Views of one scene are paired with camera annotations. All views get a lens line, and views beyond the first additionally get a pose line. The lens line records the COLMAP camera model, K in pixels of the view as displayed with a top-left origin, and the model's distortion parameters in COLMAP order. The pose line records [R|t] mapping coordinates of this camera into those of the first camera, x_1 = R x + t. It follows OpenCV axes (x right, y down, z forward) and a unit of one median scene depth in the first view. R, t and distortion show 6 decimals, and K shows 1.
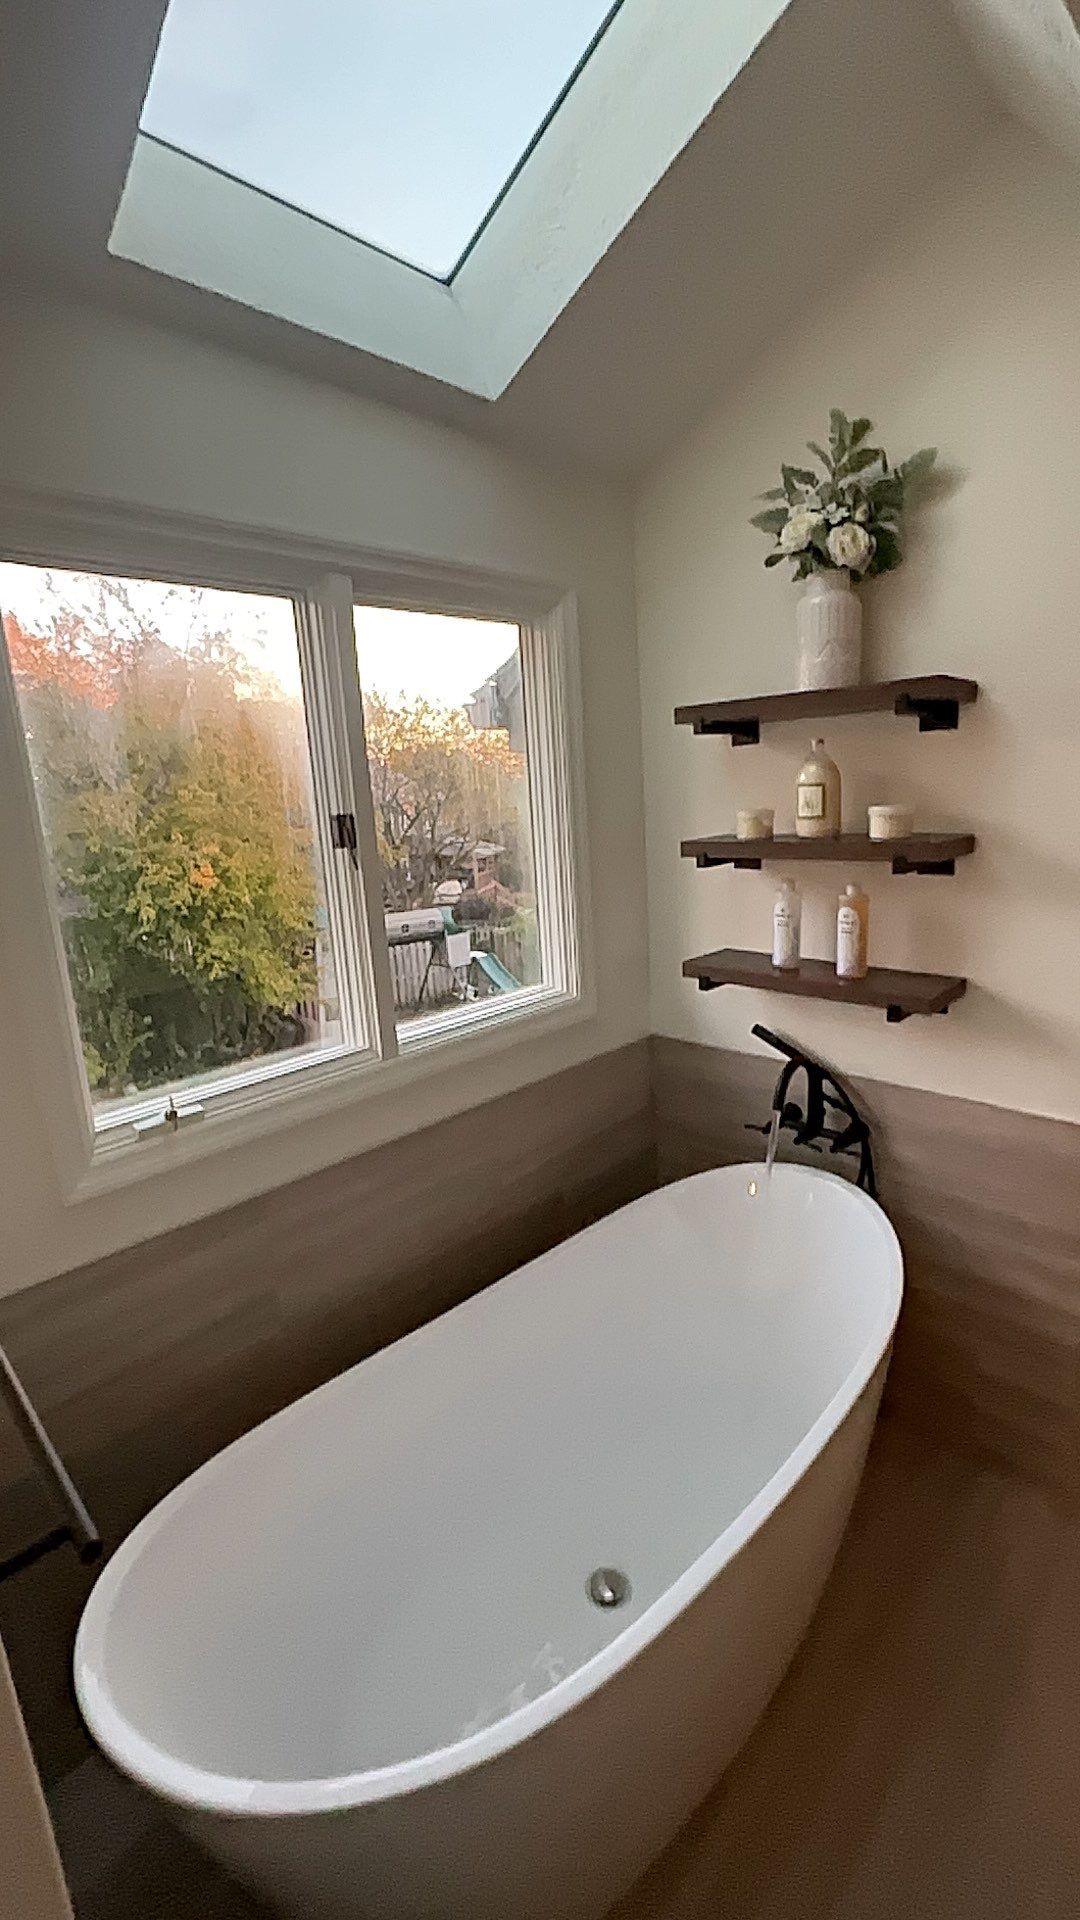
lens RADIAL K [[814.5, 0, 537.3], [0, 814.5, 961.1], [0, 0, 1]] dist [-0.002716, 0.000556]
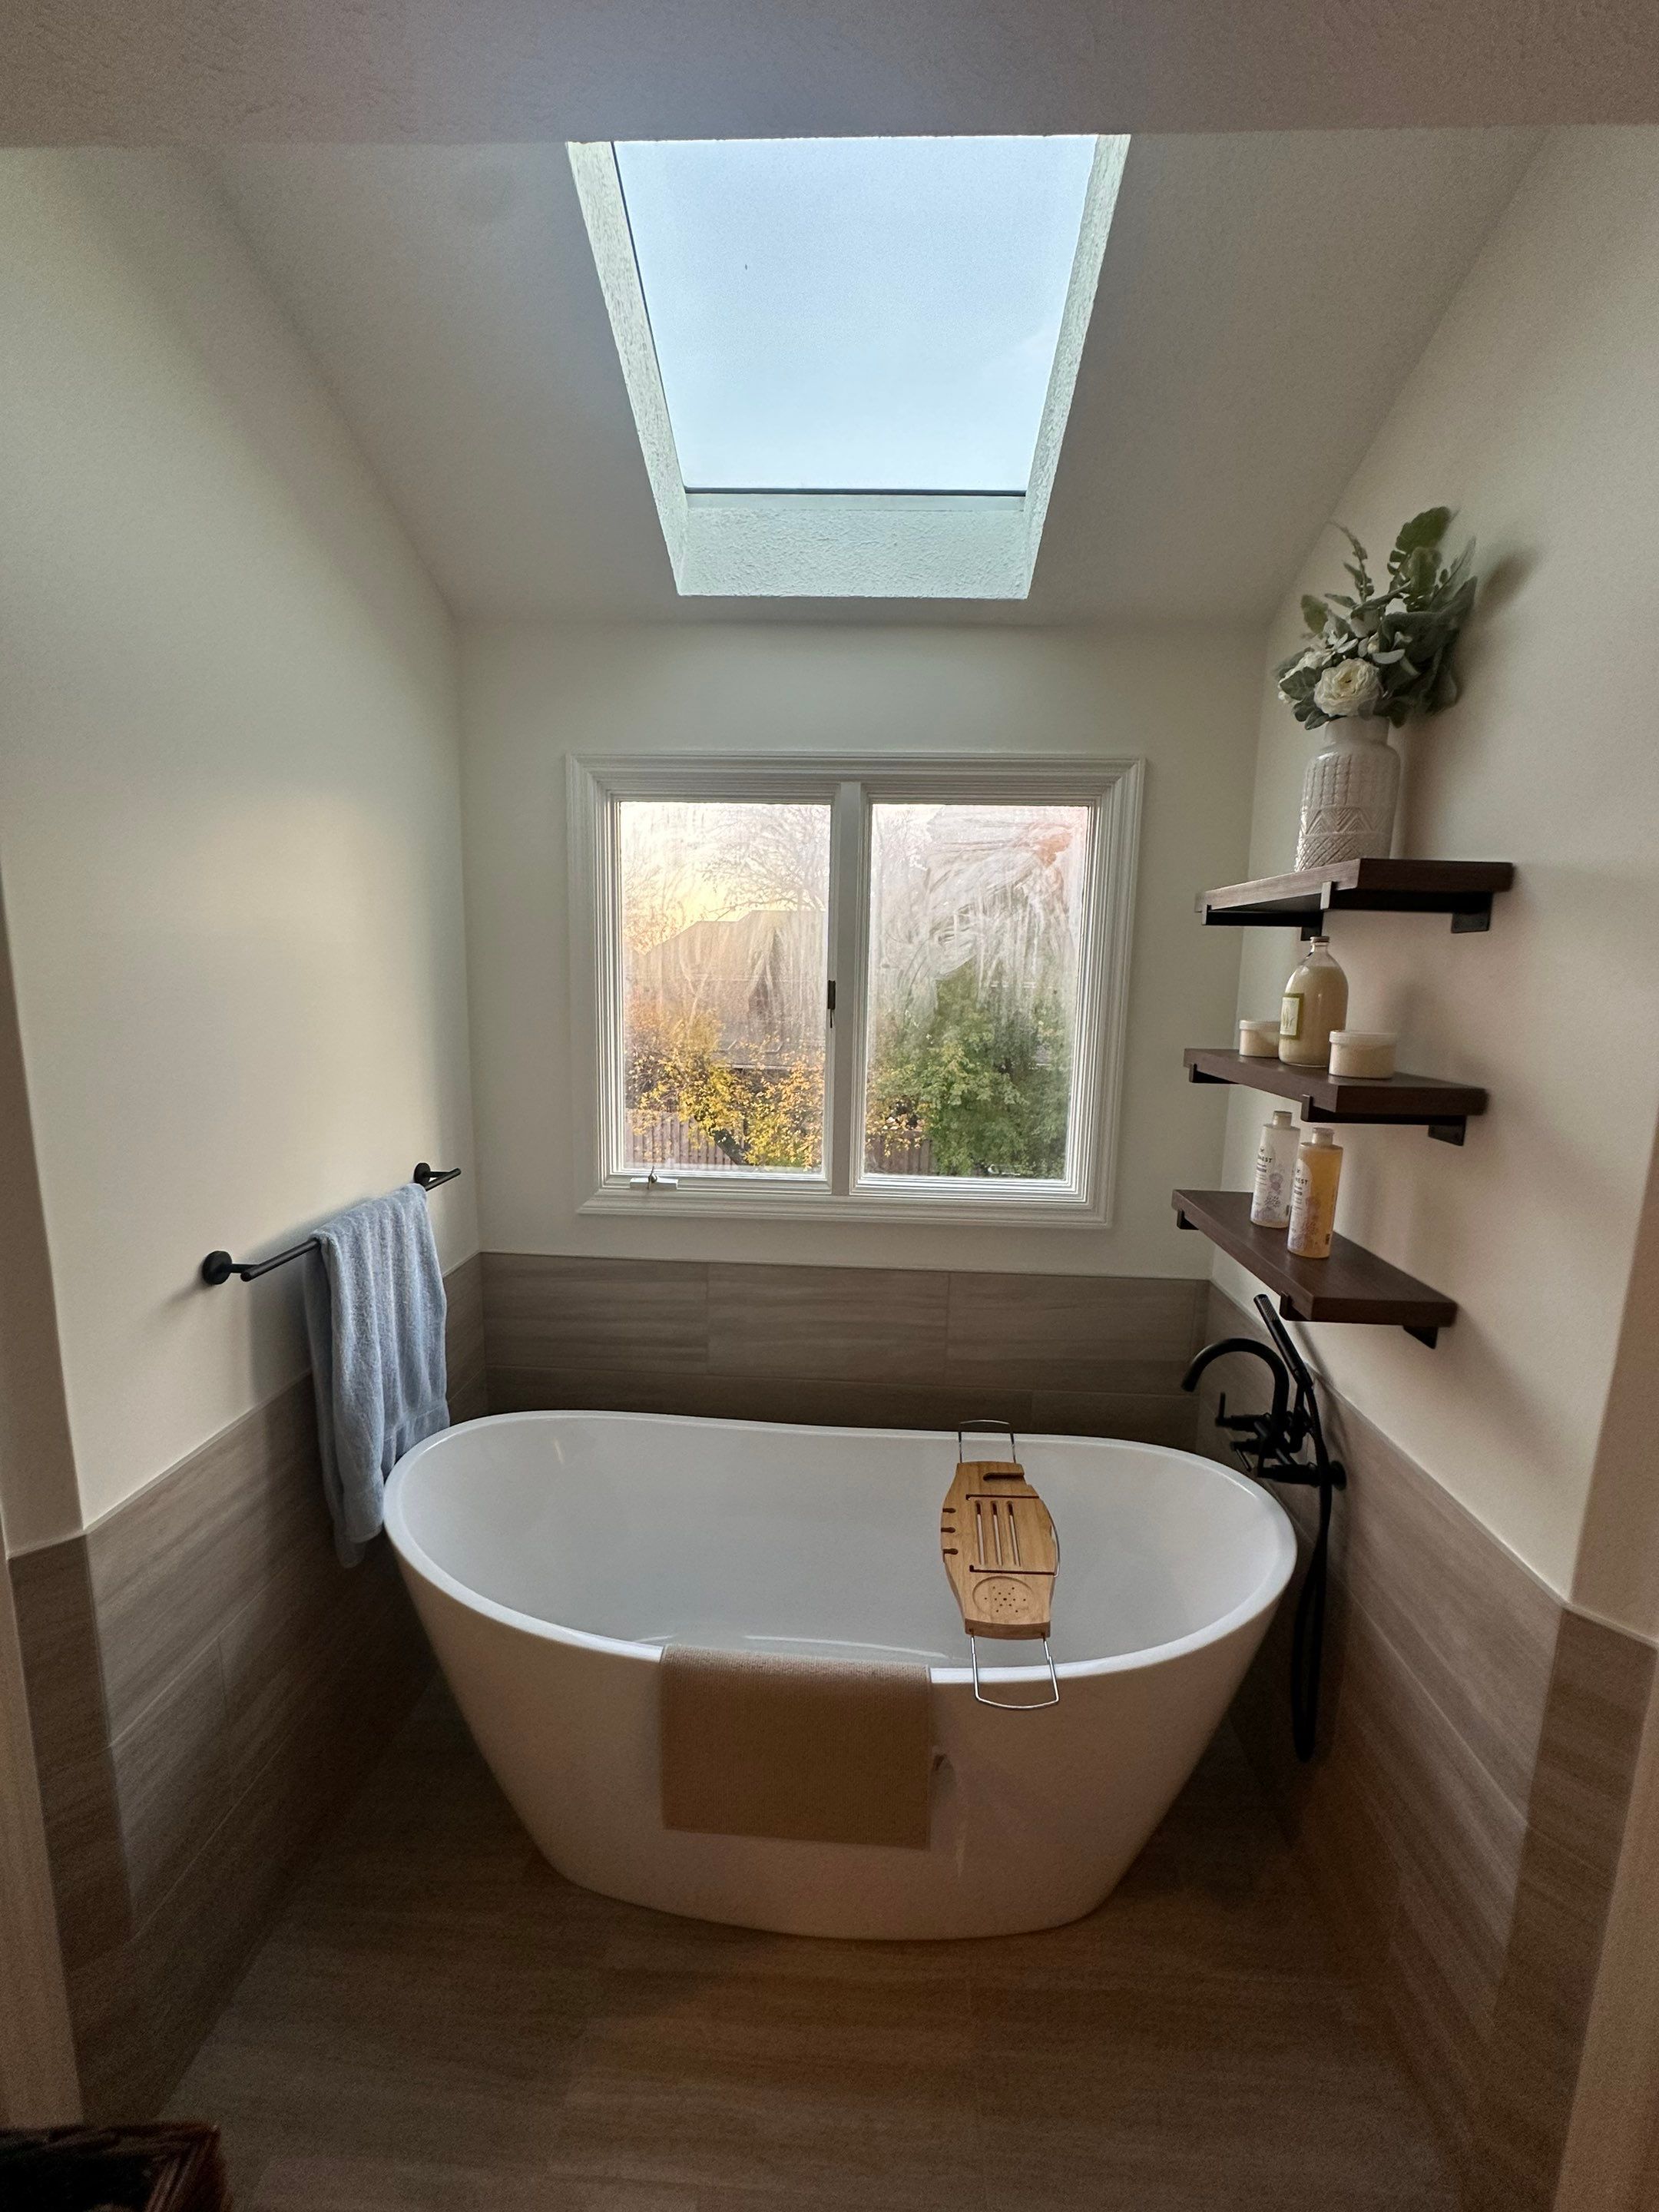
lens RADIAL K [[880.5, 0, 823.5], [0, 880.5, 1106.2], [0, 0, 1]] dist [-0.004202, 0.000751]
pose [[0.667656, 0.187270, -0.720532, 0.630015], [-0.211761, 0.975637, 0.057352, -0.063889], [0.713718, 0.114289, 0.691046, 0.110364]]
